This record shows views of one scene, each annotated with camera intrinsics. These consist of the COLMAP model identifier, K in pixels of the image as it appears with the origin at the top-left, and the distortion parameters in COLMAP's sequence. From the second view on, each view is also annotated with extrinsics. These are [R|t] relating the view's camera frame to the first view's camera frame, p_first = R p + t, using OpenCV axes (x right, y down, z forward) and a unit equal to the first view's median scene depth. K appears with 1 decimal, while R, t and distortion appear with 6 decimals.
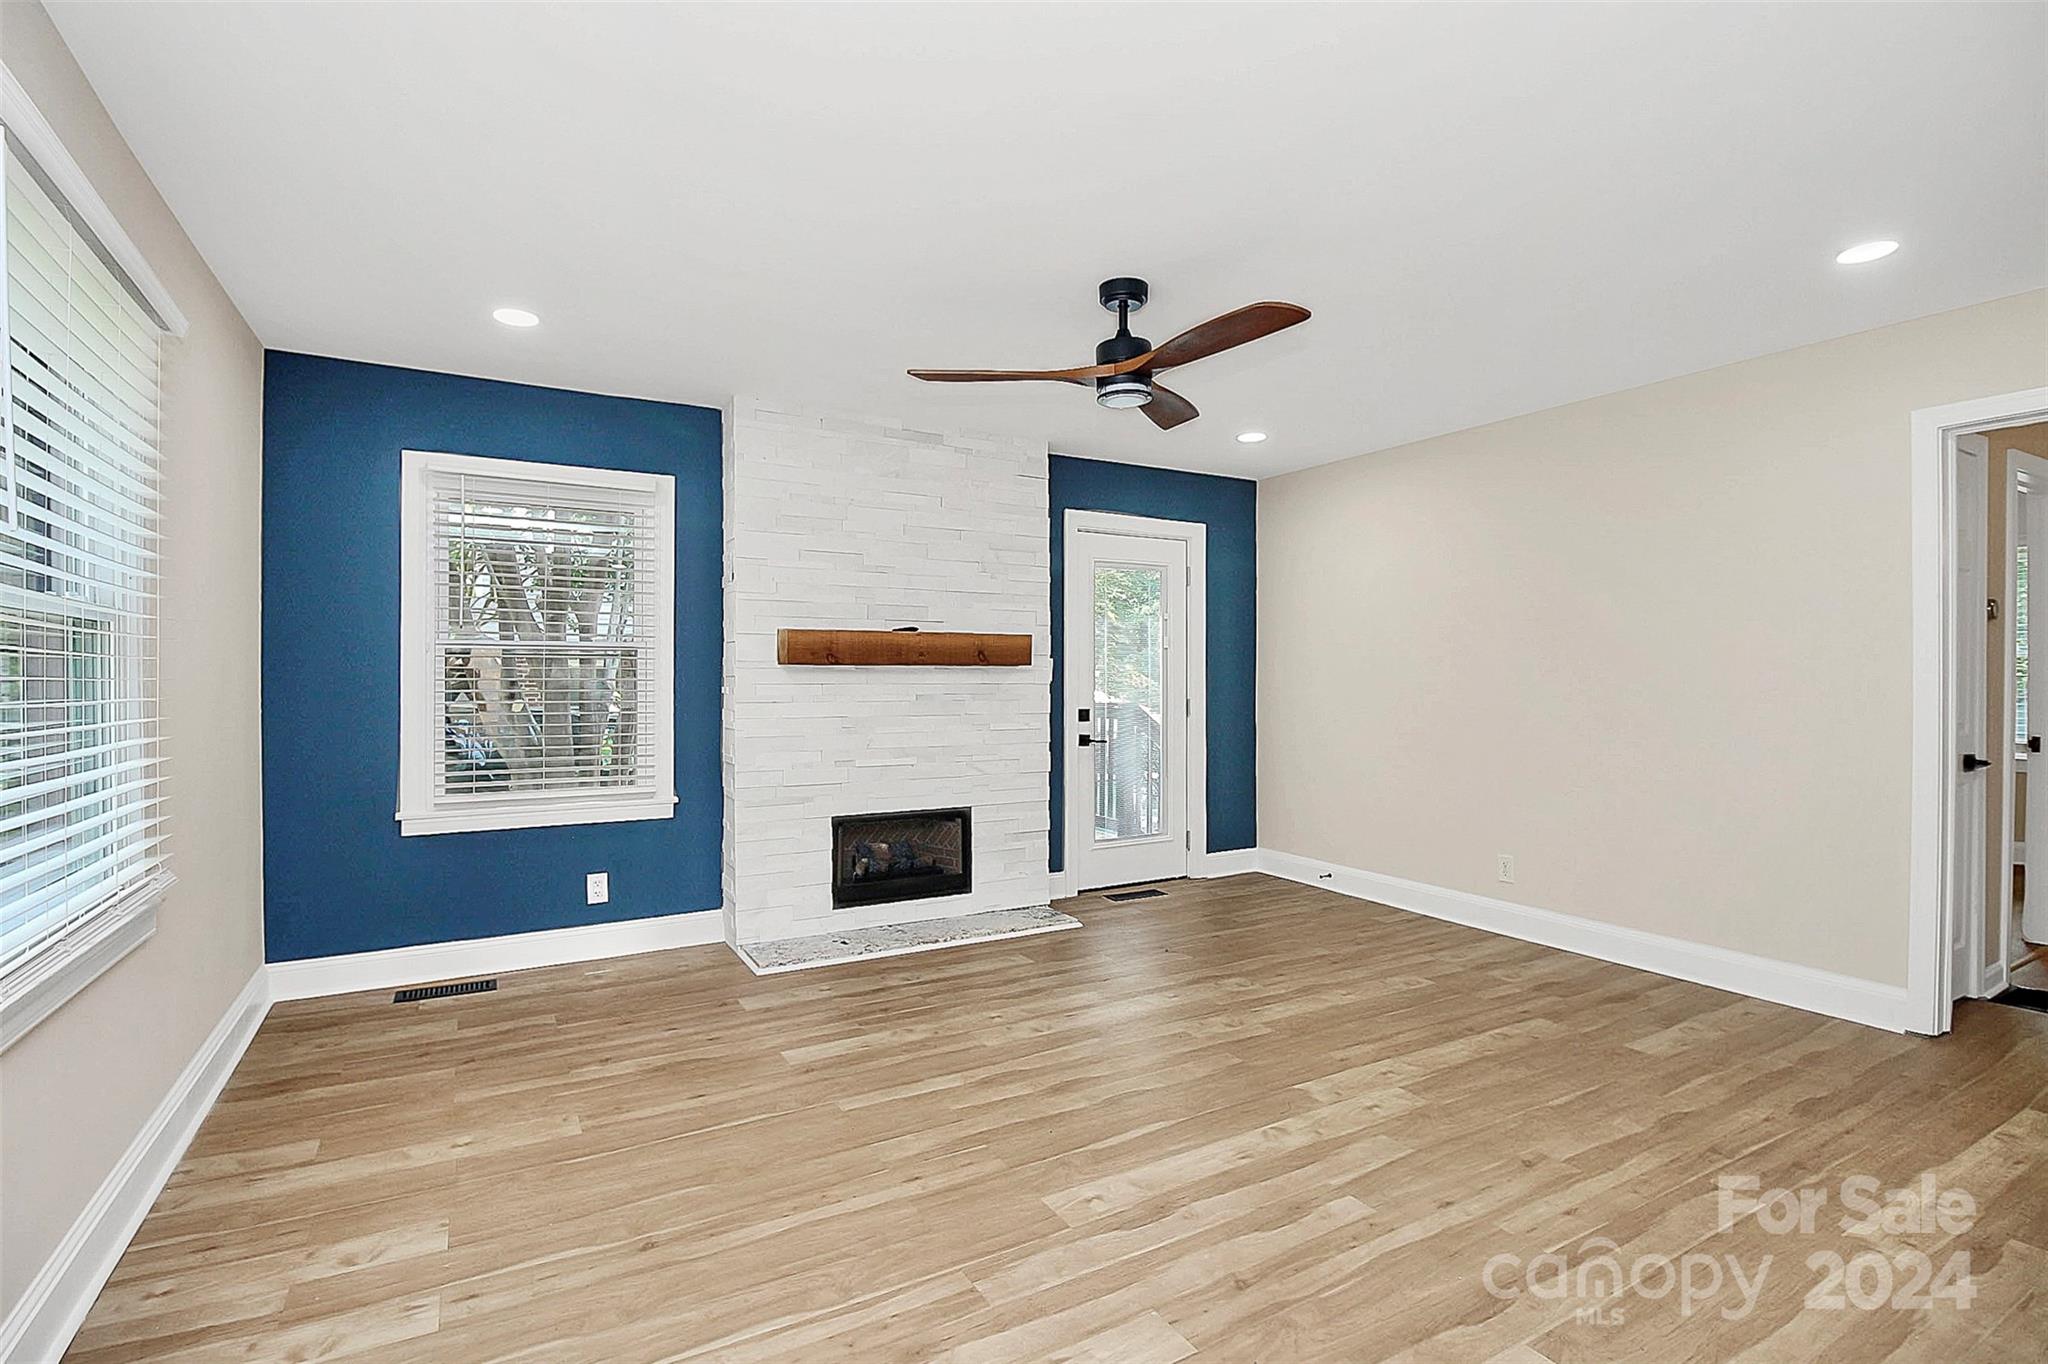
lens RADIAL K [[969.6, 0, 1040.4], [0, 969.6, 659.2], [0, 0, 1]] dist [-0.006849, -0.006506]
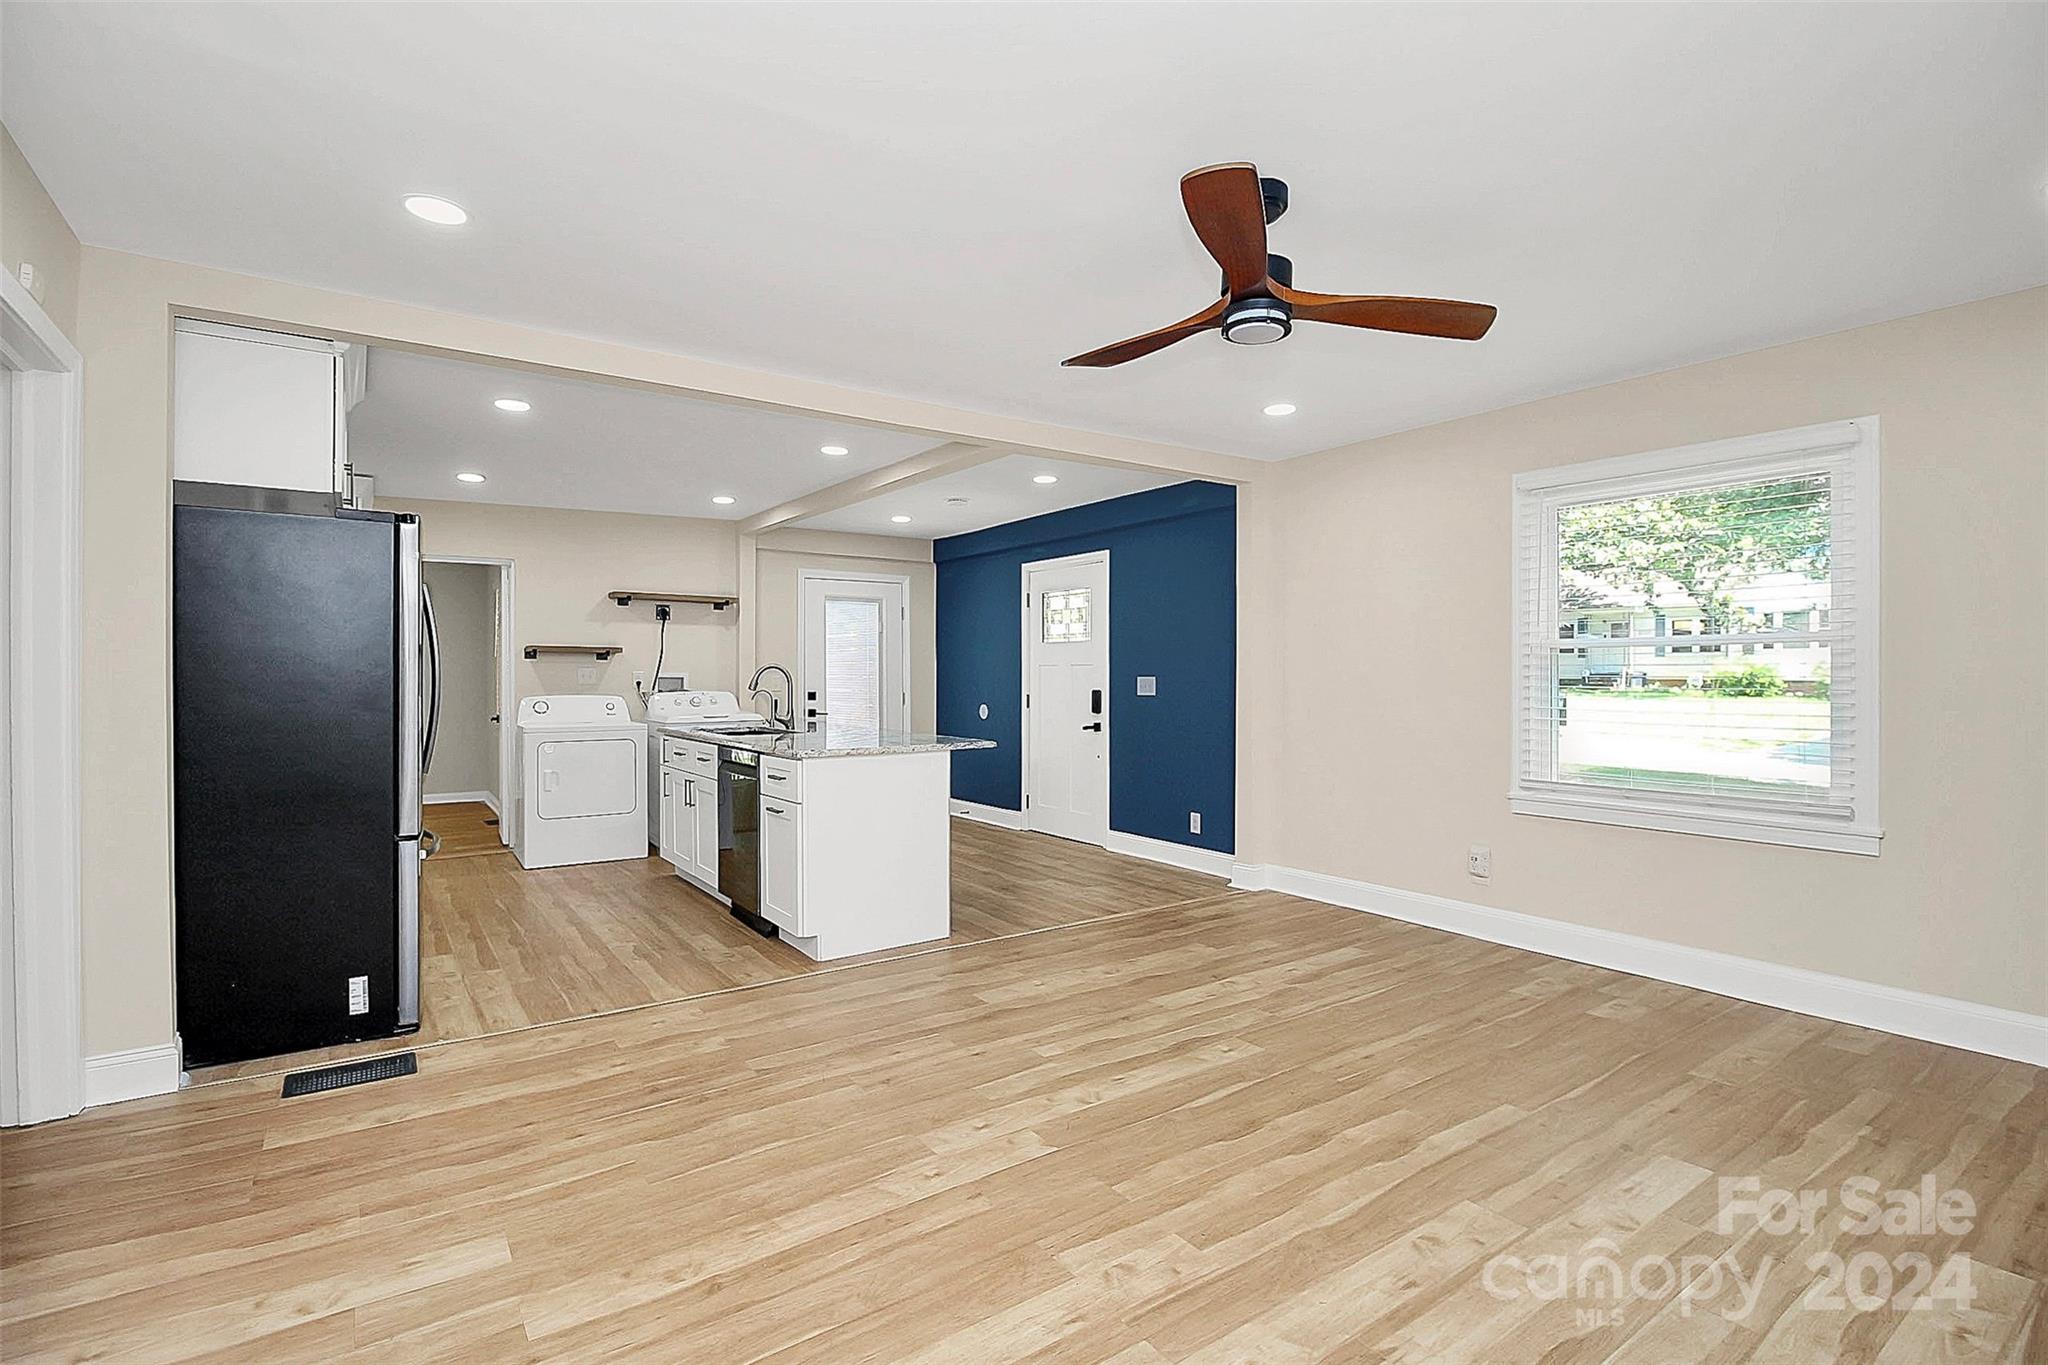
lens RADIAL K [[969.6, 0, 1041.6], [0, 969.6, 678.9], [0, 0, 1]] dist [-0.006849, -0.006506]
pose [[-0.995745, 0.001032, -0.092147, 0.262025], [0.002557, 0.999862, -0.016435, 0.025847], [0.092117, -0.016600, -0.995610, 1.380195]]
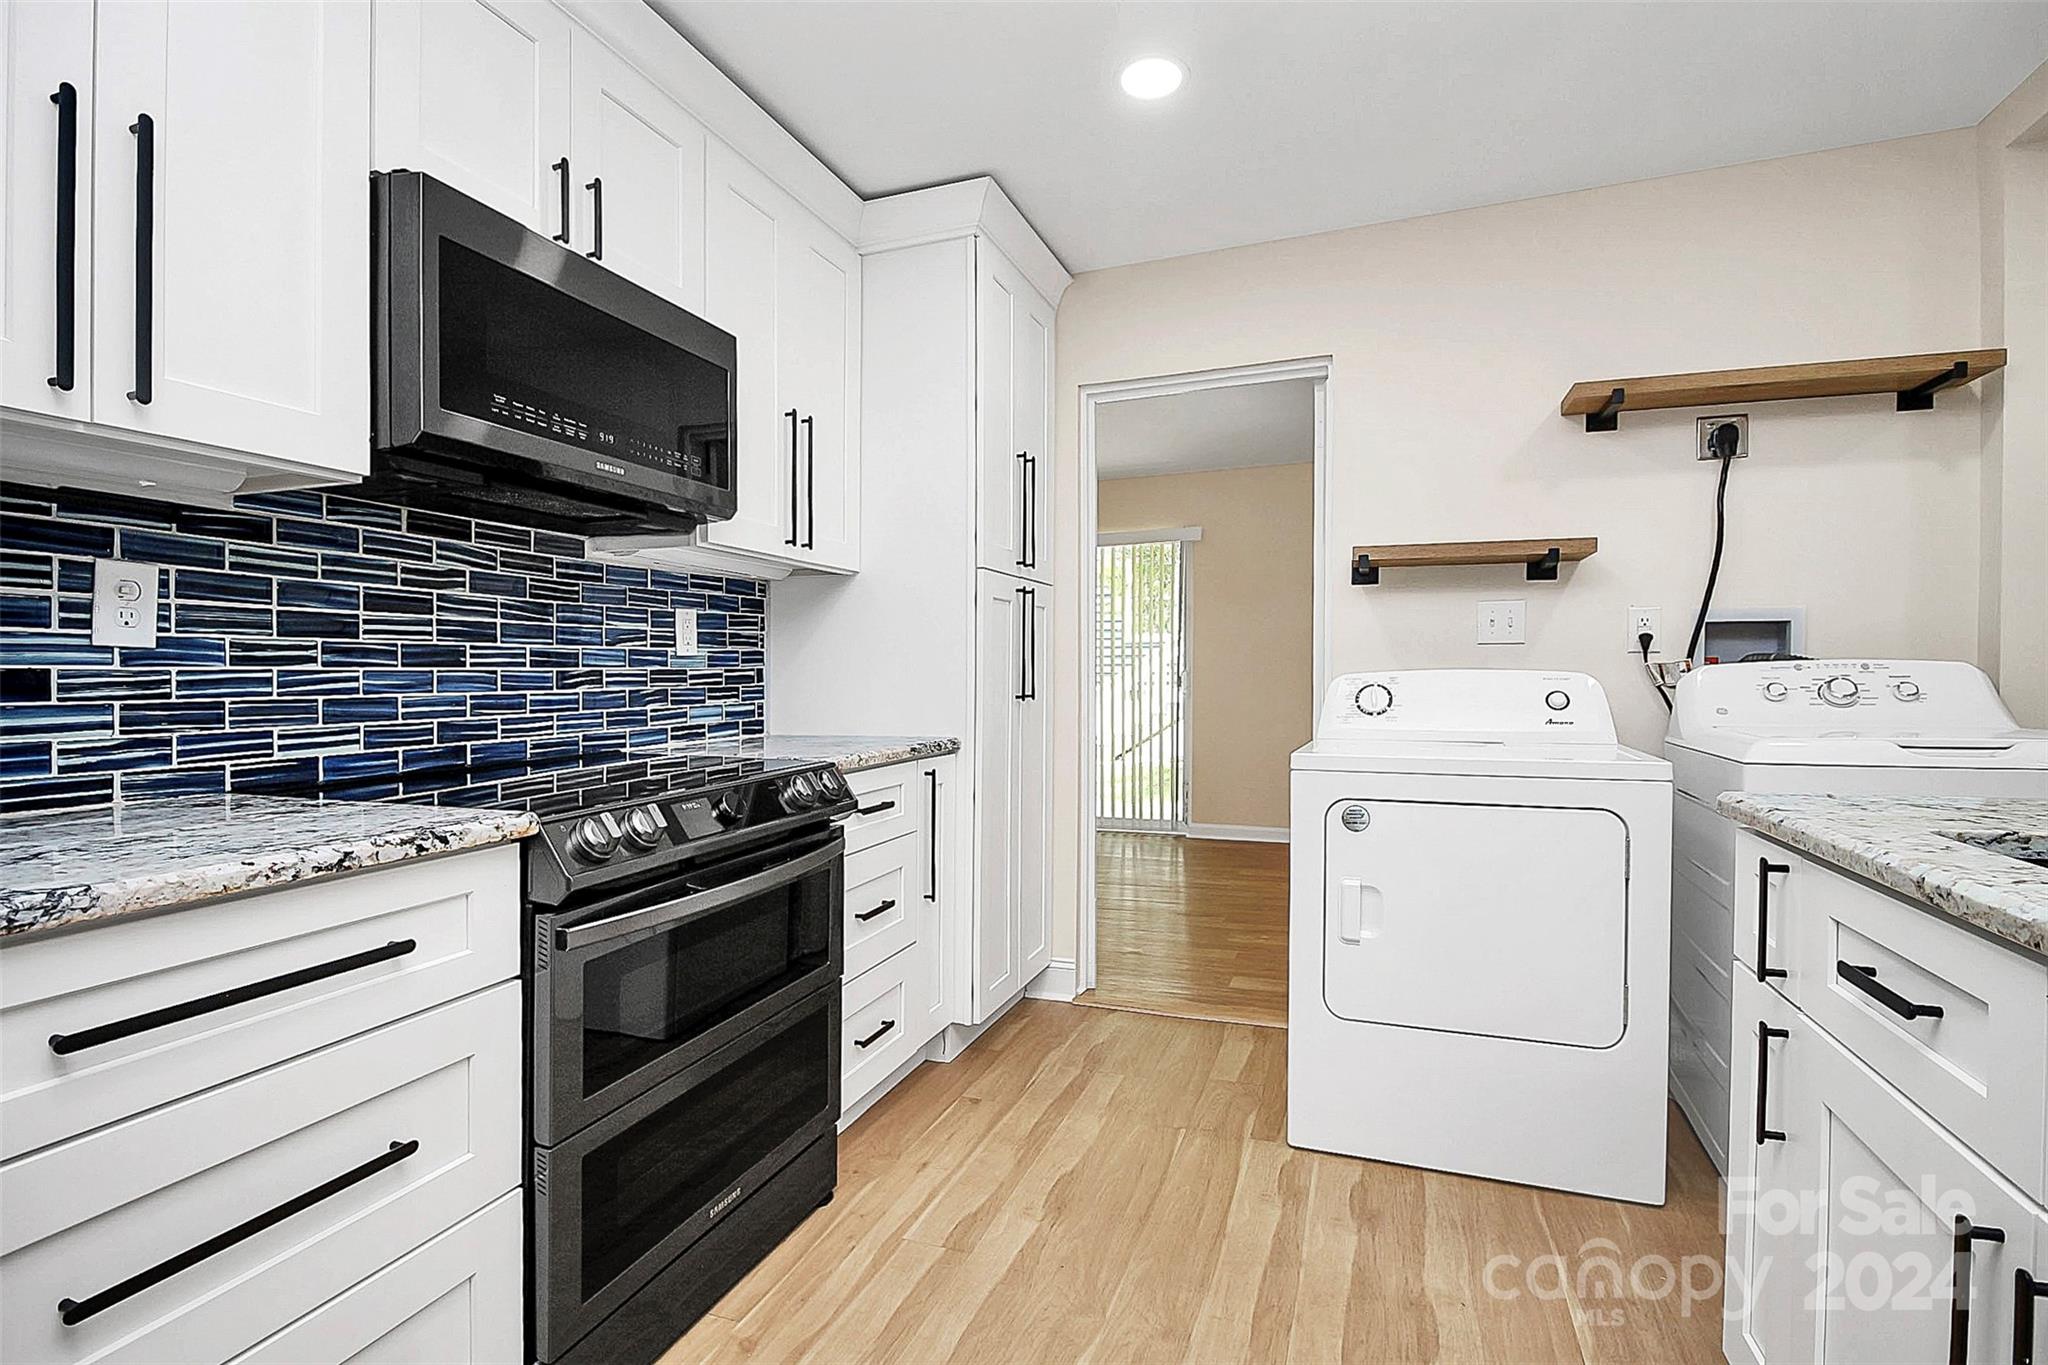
lens RADIAL K [[969.6, 0, 1028.0], [0, 969.6, 693.1], [0, 0, 1]] dist [-0.006849, -0.006506]
pose [[-0.635811, -0.012138, 0.771749, 0.625021], [-0.008019, 0.999926, 0.009120, 0.037327], [-0.771803, -0.000390, -0.635862, 0.187434]]
